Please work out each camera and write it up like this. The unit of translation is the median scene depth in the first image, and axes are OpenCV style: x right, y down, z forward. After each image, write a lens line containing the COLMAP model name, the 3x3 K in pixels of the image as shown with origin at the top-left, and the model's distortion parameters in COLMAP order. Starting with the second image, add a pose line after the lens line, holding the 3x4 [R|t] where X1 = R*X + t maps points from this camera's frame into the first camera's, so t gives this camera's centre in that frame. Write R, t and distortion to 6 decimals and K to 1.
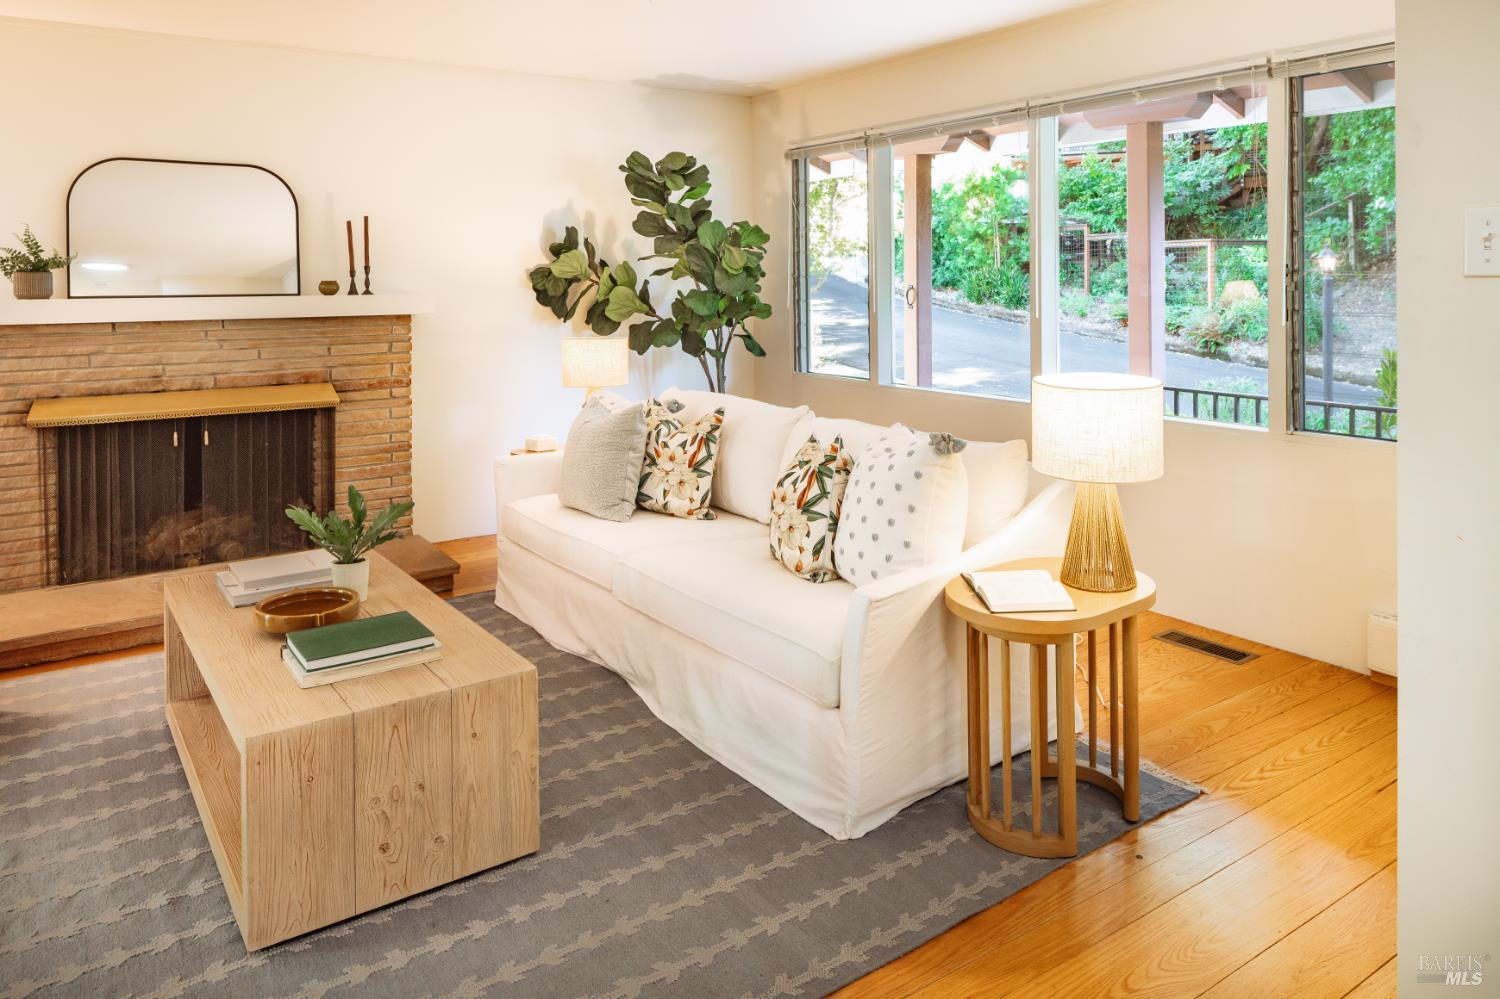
lens RADIAL K [[1037.9, 0, 754.1], [0, 1037.9, 288.7], [0, 0, 1]] dist [-0.003899, 0.002652]
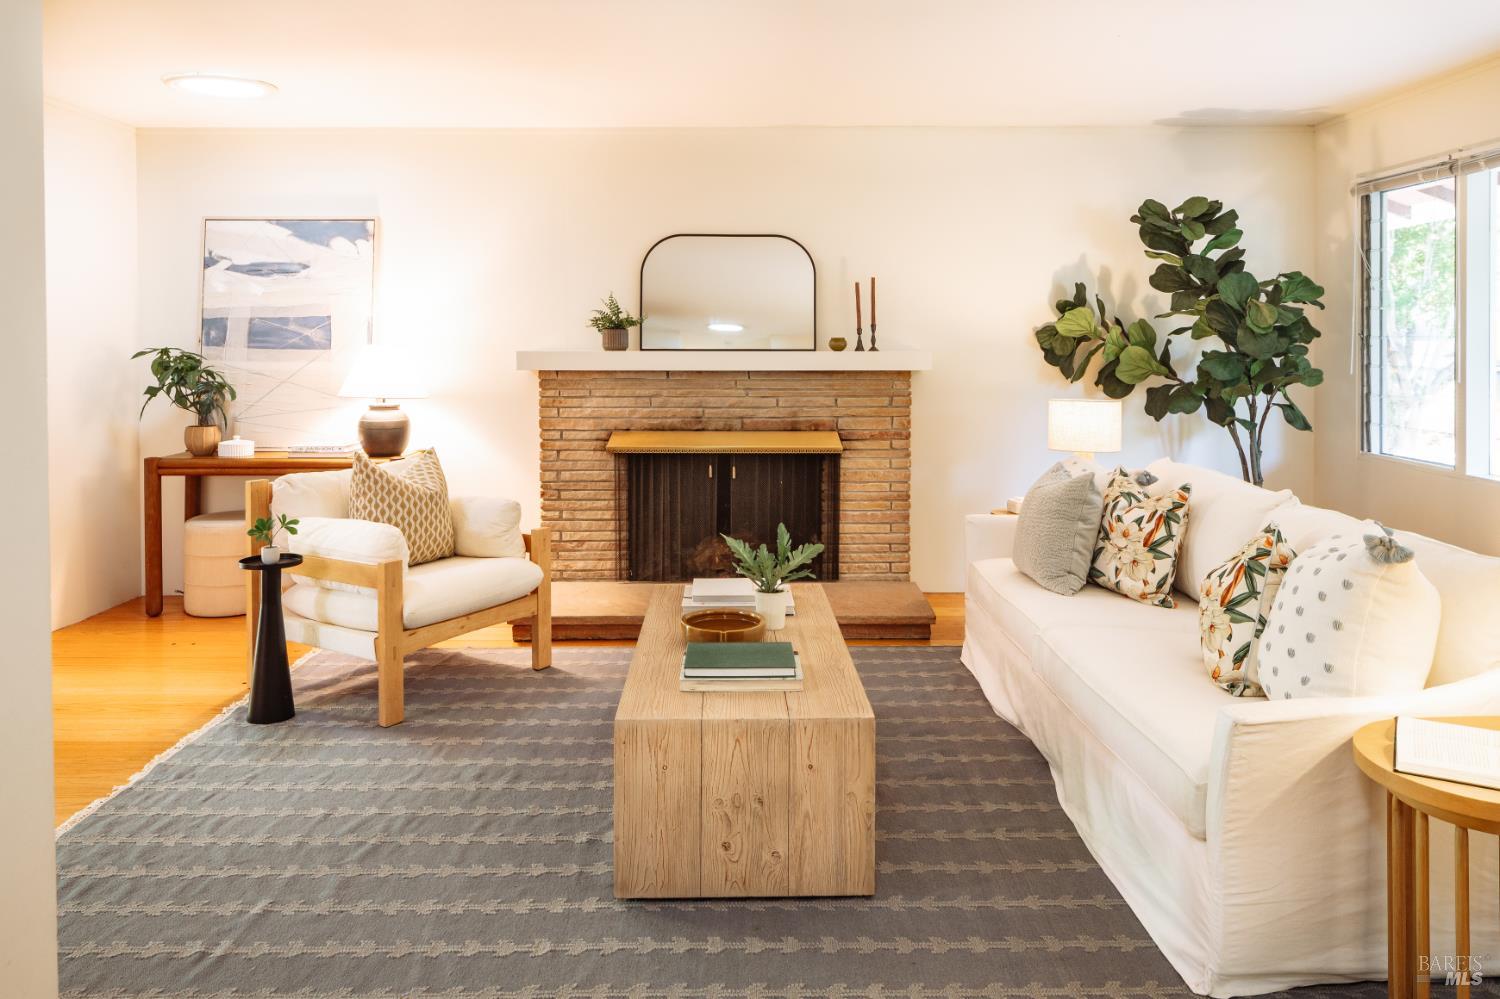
lens RADIAL K [[1048.7, 0, 747.0], [0, 1048.7, 350.1], [0, 0, 1]] dist [-0.004784, 0.003214]
pose [[0.822412, 0.013868, -0.568724, 0.158755], [-0.011806, 0.999904, 0.007310, -0.002023], [0.568770, 0.000703, 0.822496, 0.044699]]
